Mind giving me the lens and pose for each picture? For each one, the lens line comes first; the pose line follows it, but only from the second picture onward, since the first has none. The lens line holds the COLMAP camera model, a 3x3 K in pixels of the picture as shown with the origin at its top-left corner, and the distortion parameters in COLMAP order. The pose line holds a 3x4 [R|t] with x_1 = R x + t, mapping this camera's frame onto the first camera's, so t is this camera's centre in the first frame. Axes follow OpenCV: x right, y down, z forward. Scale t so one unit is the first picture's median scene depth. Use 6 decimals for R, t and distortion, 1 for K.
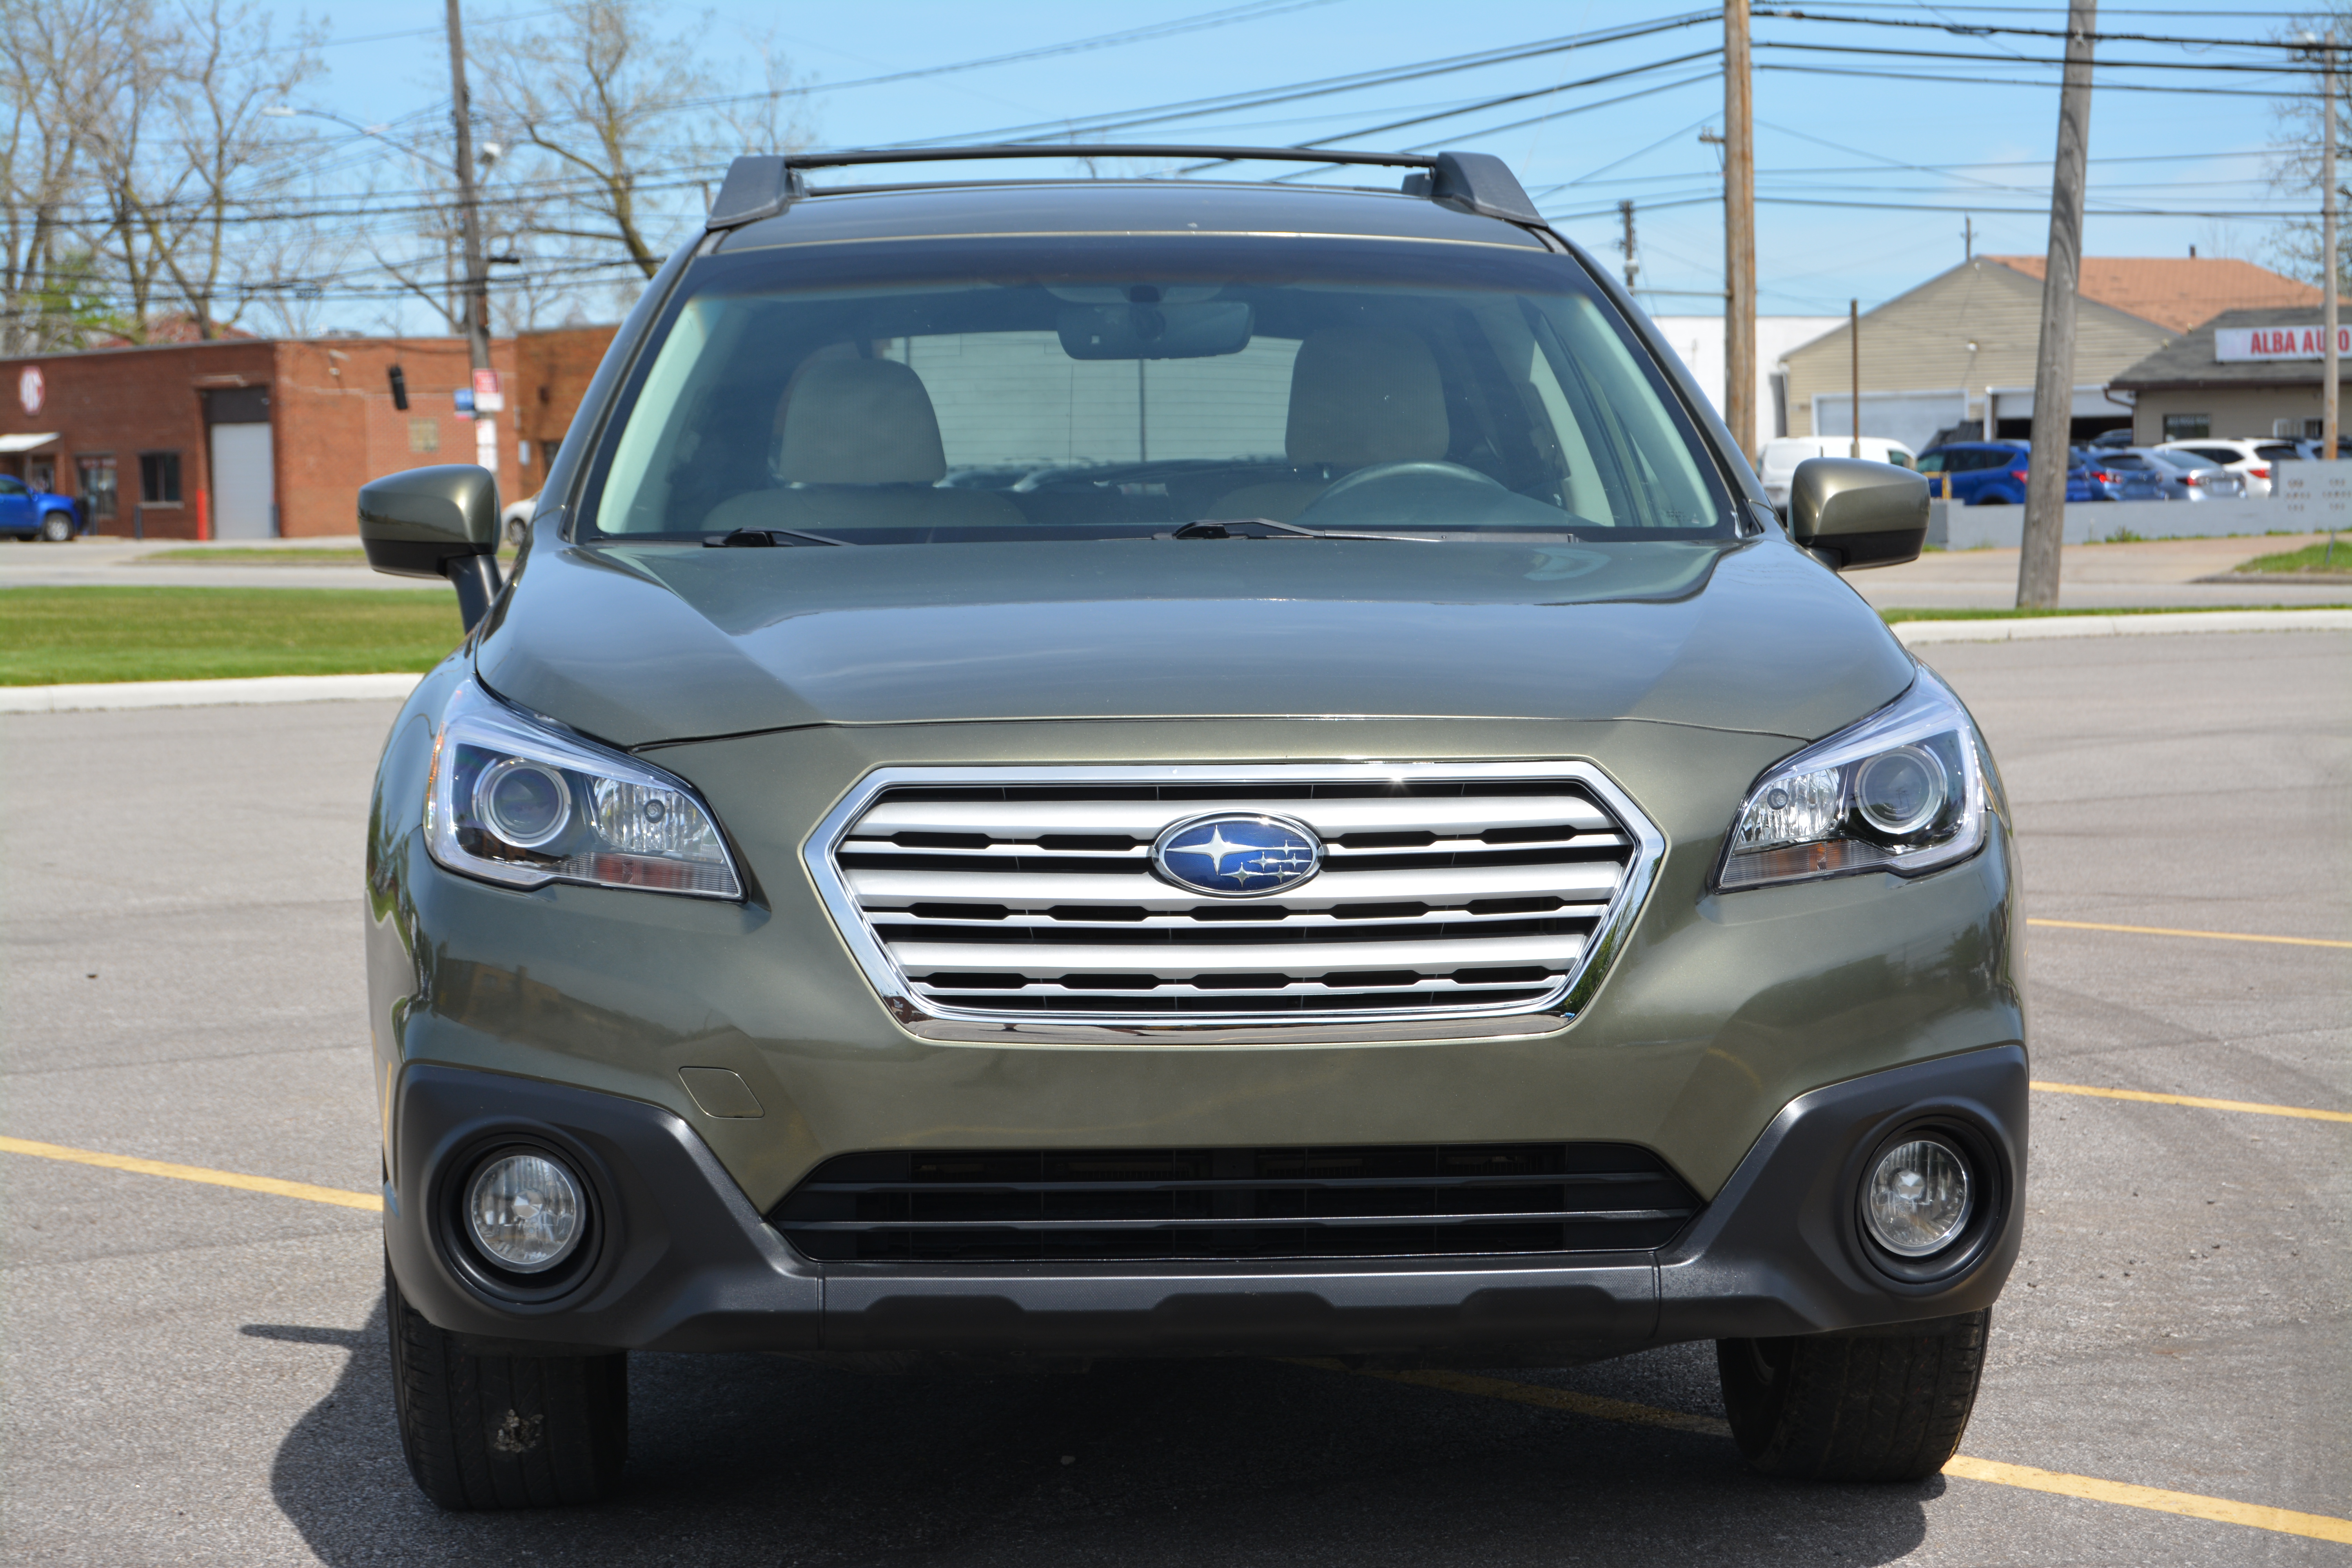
lens RADIAL K [[5035.2, 0, 1176.0], [0, 5035.2, 784.0], [0, 0, 1]] dist [0.091406, 0.082652]
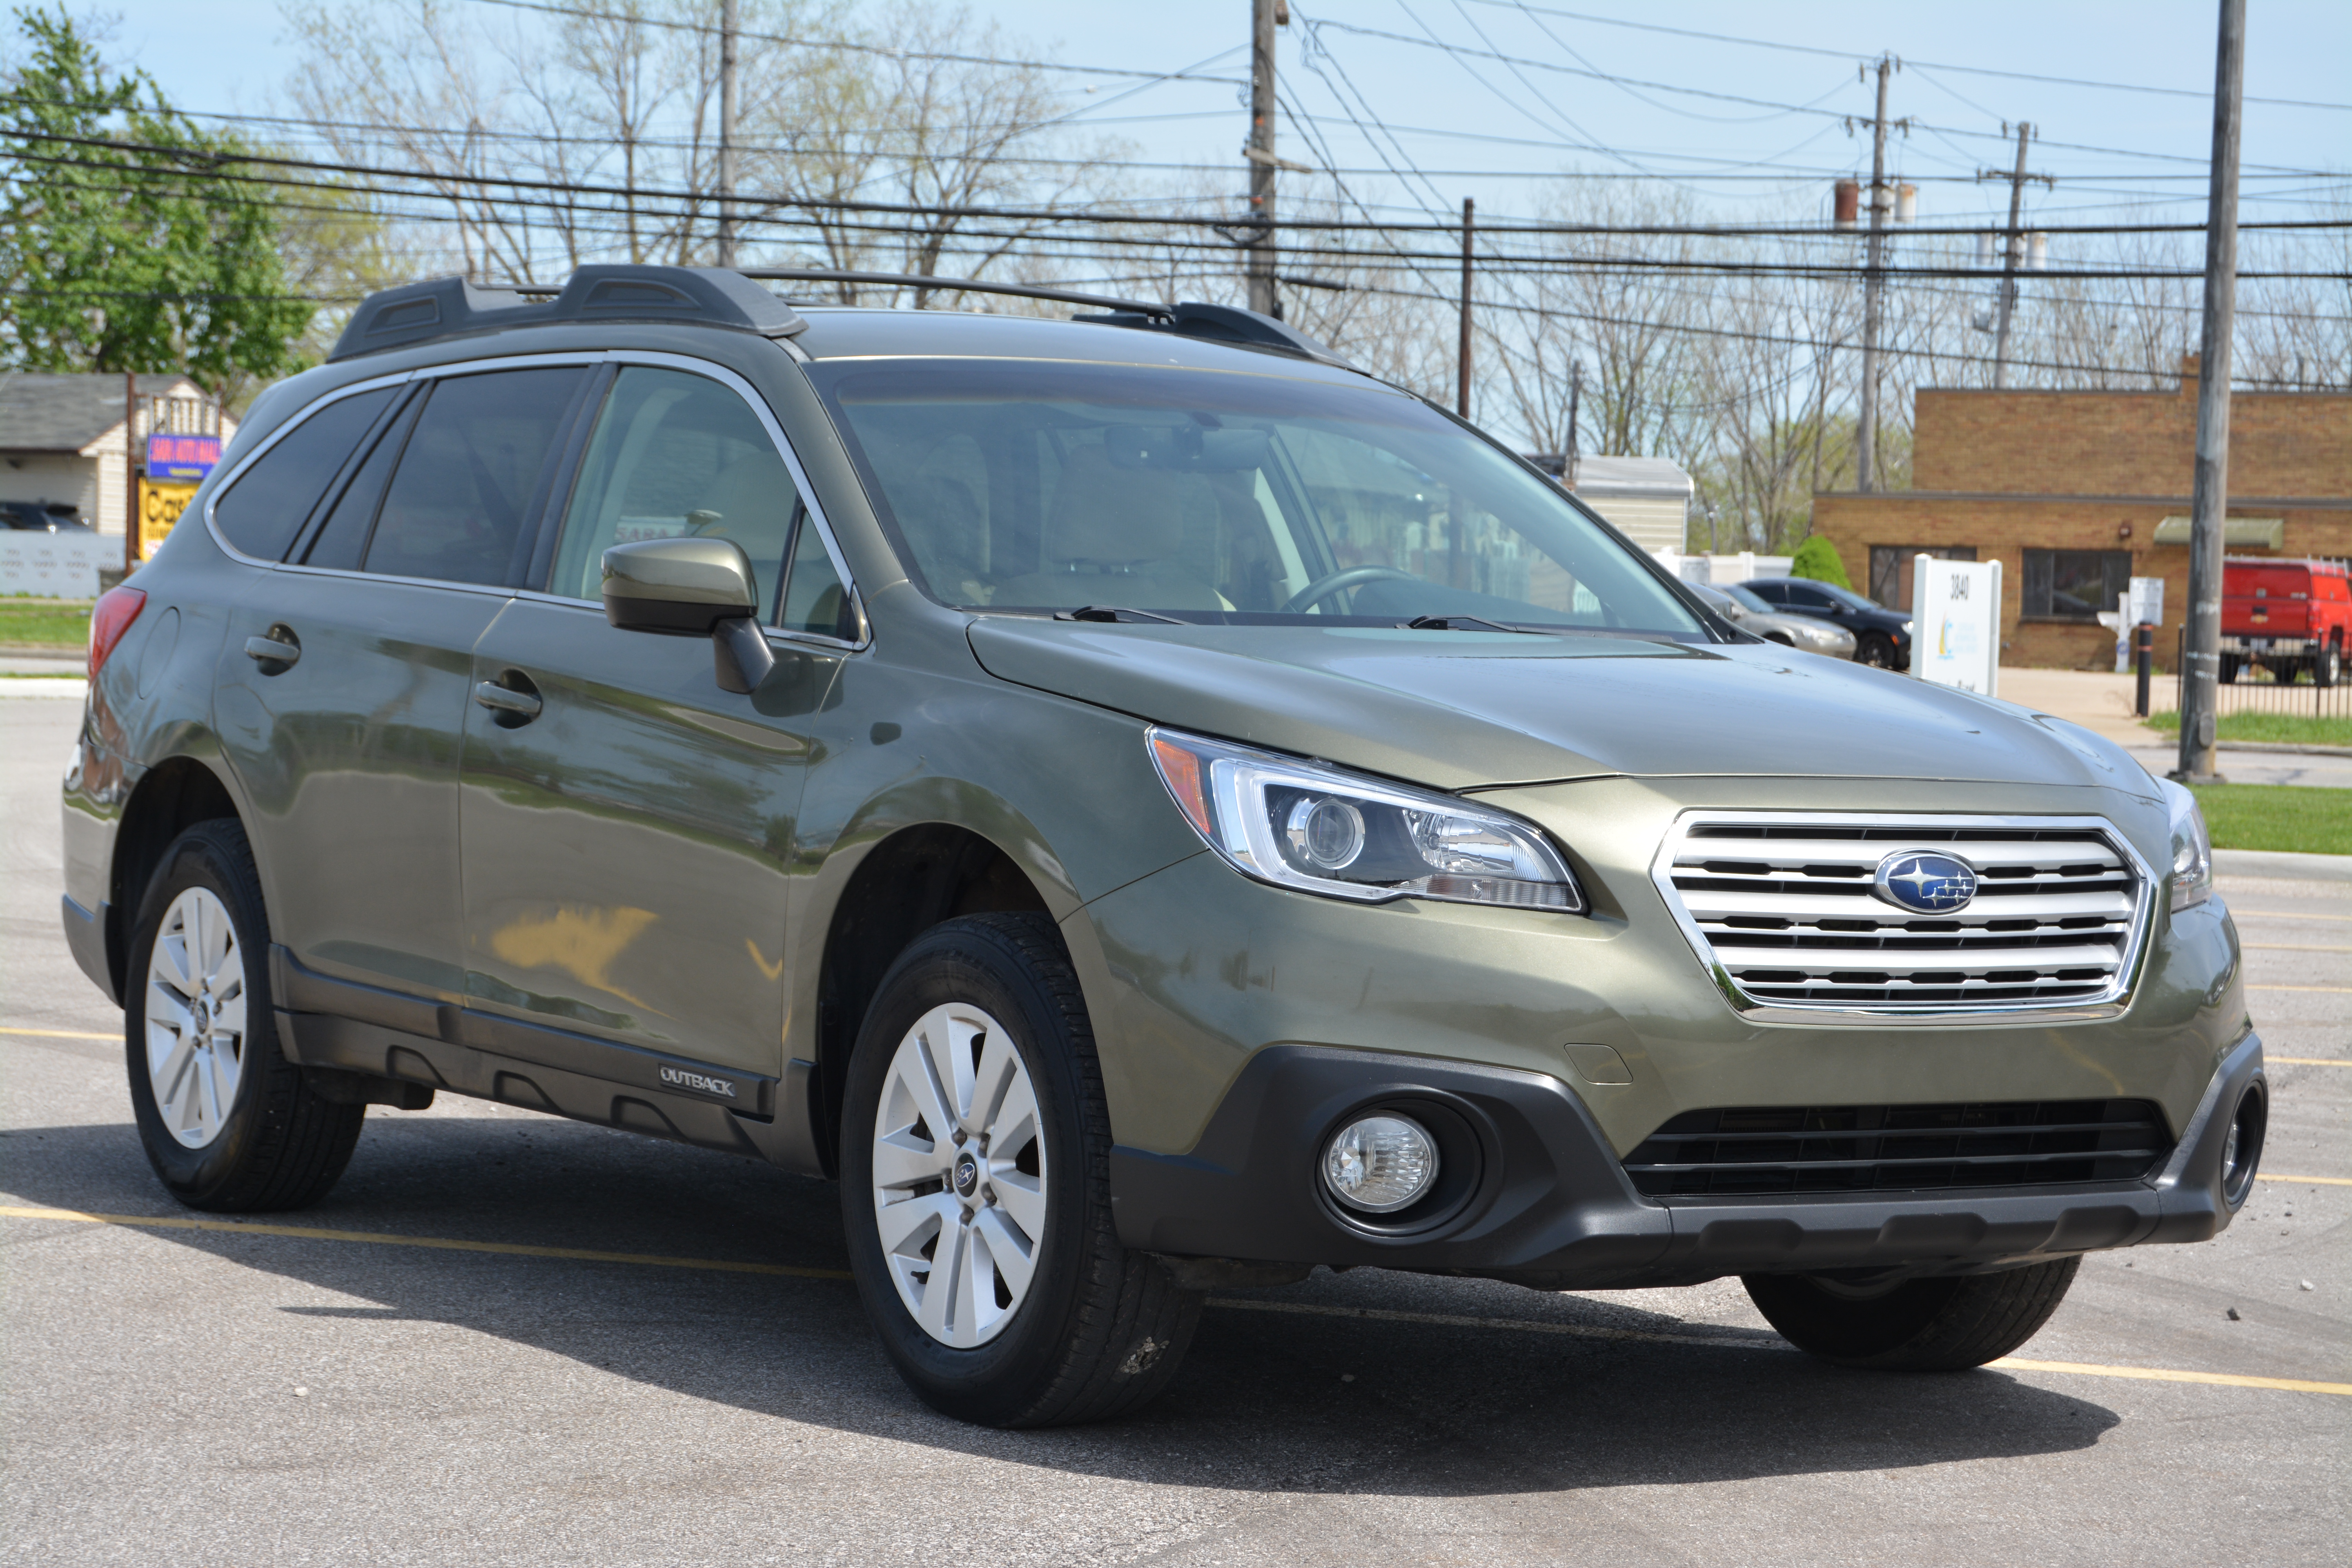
lens RADIAL K [[5035.2, 0, 1176.0], [0, 5035.2, 784.0], [0, 0, 1]] dist [0.091406, 0.082652]
pose [[0.879965, 0.022762, 0.474493, -0.788828], [-0.016338, 0.999711, -0.017658, 0.014872], [-0.474758, 0.007786, 0.880082, -0.070324]]
